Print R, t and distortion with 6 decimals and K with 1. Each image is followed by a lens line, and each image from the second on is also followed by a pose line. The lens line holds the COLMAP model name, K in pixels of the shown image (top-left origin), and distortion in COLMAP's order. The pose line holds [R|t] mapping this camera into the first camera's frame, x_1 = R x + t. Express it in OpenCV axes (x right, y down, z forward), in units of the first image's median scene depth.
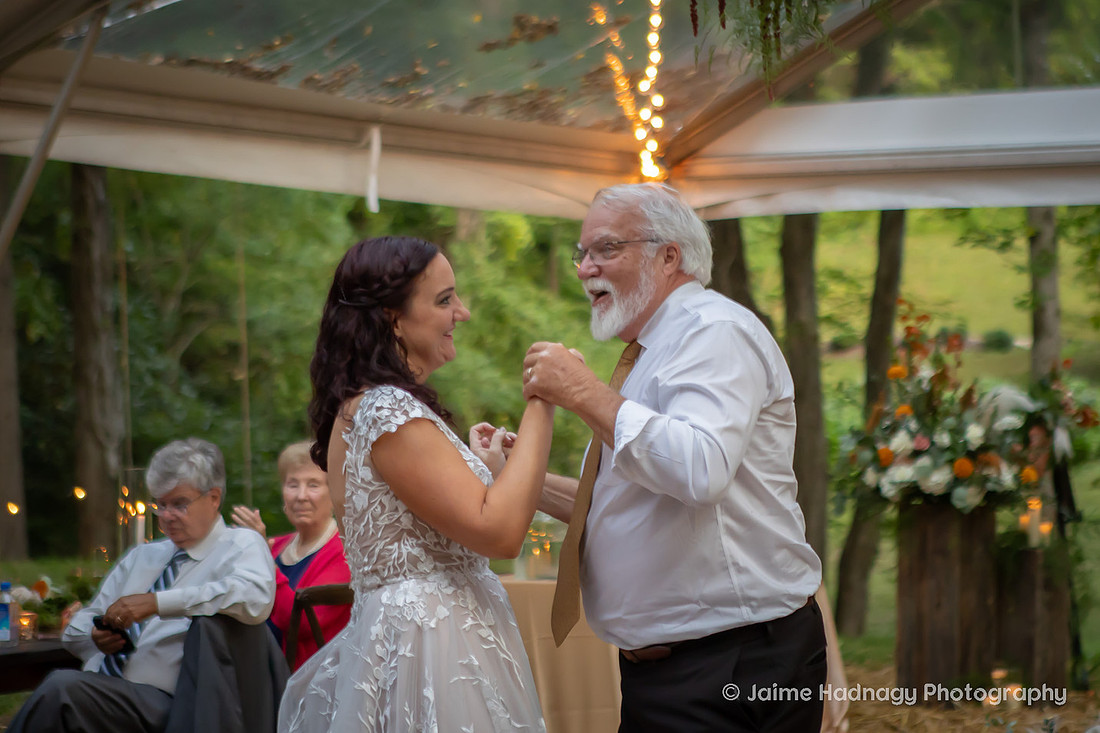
lens RADIAL K [[3142.4, 0, 642.2], [0, 3142.4, 215.2], [0, 0, 1]] dist [0.172354, 0.375999]
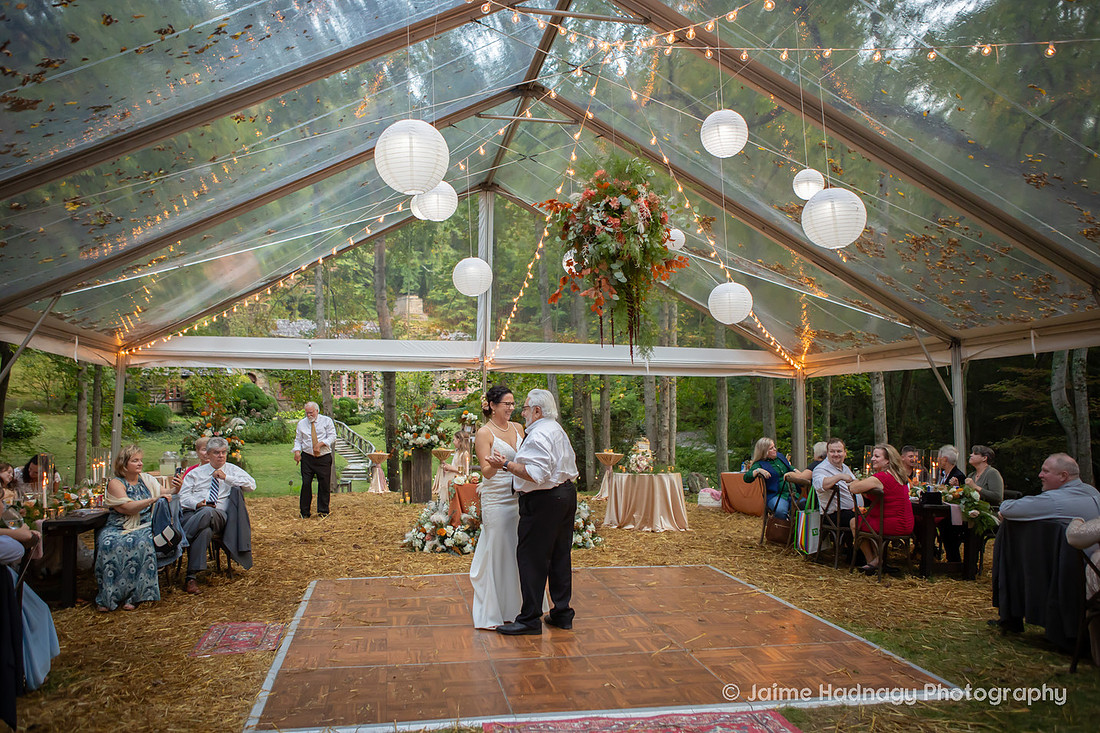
lens RADIAL K [[842.0, 0, 550.0], [0, 842.0, 366.5], [0, 0, 1]] dist [-0.094692, 0.082209]
pose [[0.705084, 0.045779, 0.707645, -0.308667], [-0.044085, 0.998814, -0.020690, -0.000905], [-0.707752, -0.016609, 0.706266, 0.069402]]
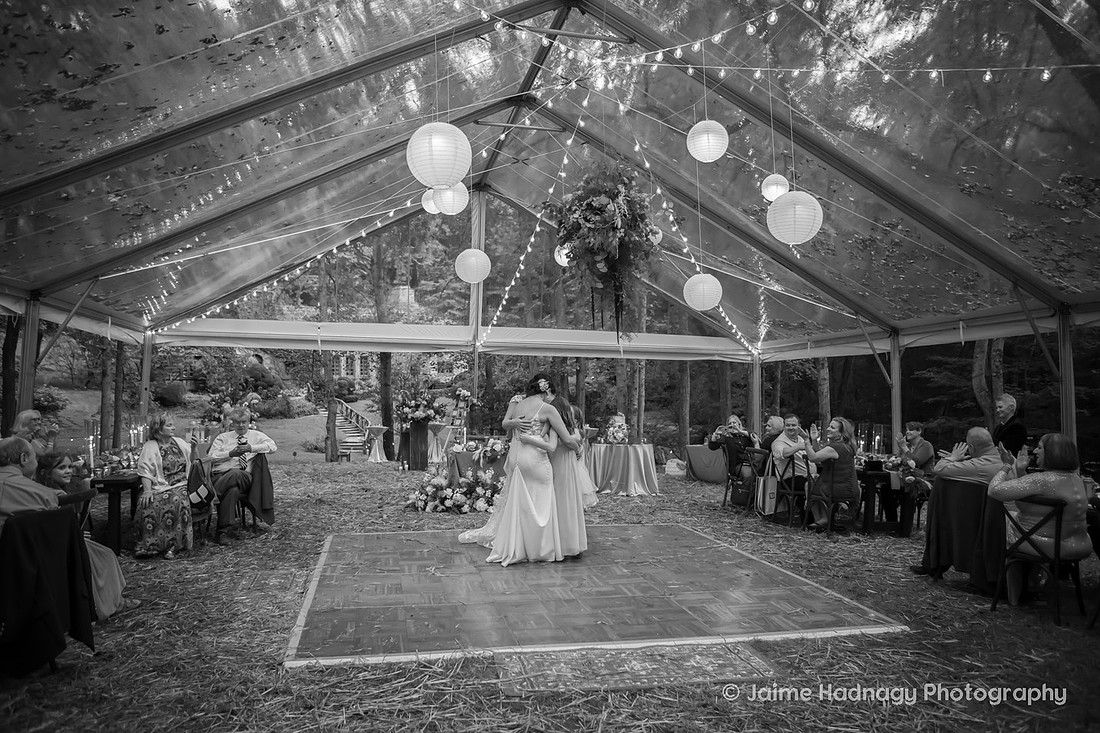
lens RADIAL K [[759.7, 0, 550.0], [0, 759.7, 366.5], [0, 0, 1]] dist [-0.107808, 0.078458]
pose [[0.682786, 0.039747, 0.729536, -0.321611], [-0.054524, 0.998507, -0.003371, 0.003514], [-0.728581, -0.037476, 0.683934, 0.071060]]
